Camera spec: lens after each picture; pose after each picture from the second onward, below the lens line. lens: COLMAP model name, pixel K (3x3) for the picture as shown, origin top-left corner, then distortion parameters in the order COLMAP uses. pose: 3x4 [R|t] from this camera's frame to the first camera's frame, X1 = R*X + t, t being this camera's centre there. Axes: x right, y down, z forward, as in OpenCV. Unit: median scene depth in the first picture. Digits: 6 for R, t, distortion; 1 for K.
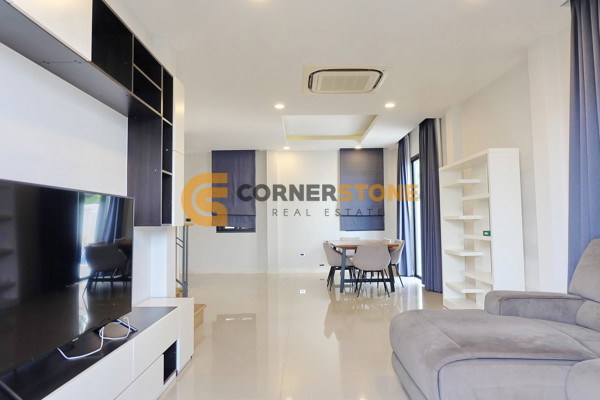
lens RADIAL K [[415.3, 0, 308.9], [0, 415.3, 195.0], [0, 0, 1]] dist [-0.053338, 0.044870]
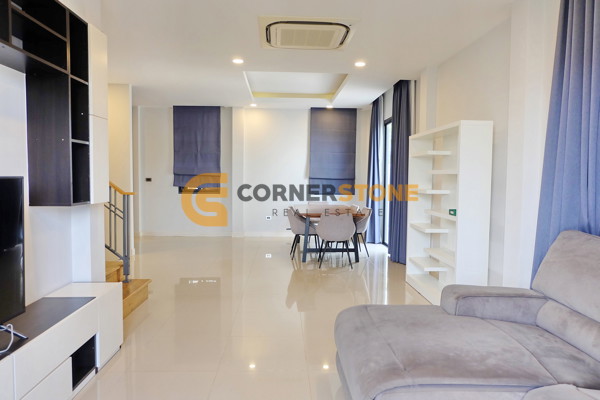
lens RADIAL K [[415.3, 0, 311.0], [0, 415.3, 198.8], [0, 0, 1]] dist [-0.053338, 0.044870]
pose [[0.998178, 0.021538, 0.056371, 0.051007], [-0.028019, 0.992757, 0.116830, -0.031429], [-0.053447, -0.118197, 0.991551, 0.083075]]
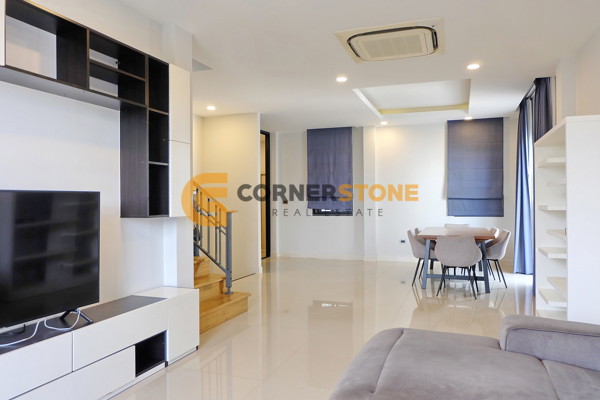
lens RADIAL K [[439.2, 0, 304.8], [0, 439.2, 199.2], [0, 0, 1]] dist [-0.036602, 0.020351]
pose [[0.937330, 0.008348, -0.348344, 0.219976], [0.013850, 0.998030, 0.061186, -0.017908], [0.348168, -0.062176, 0.935368, 0.085989]]
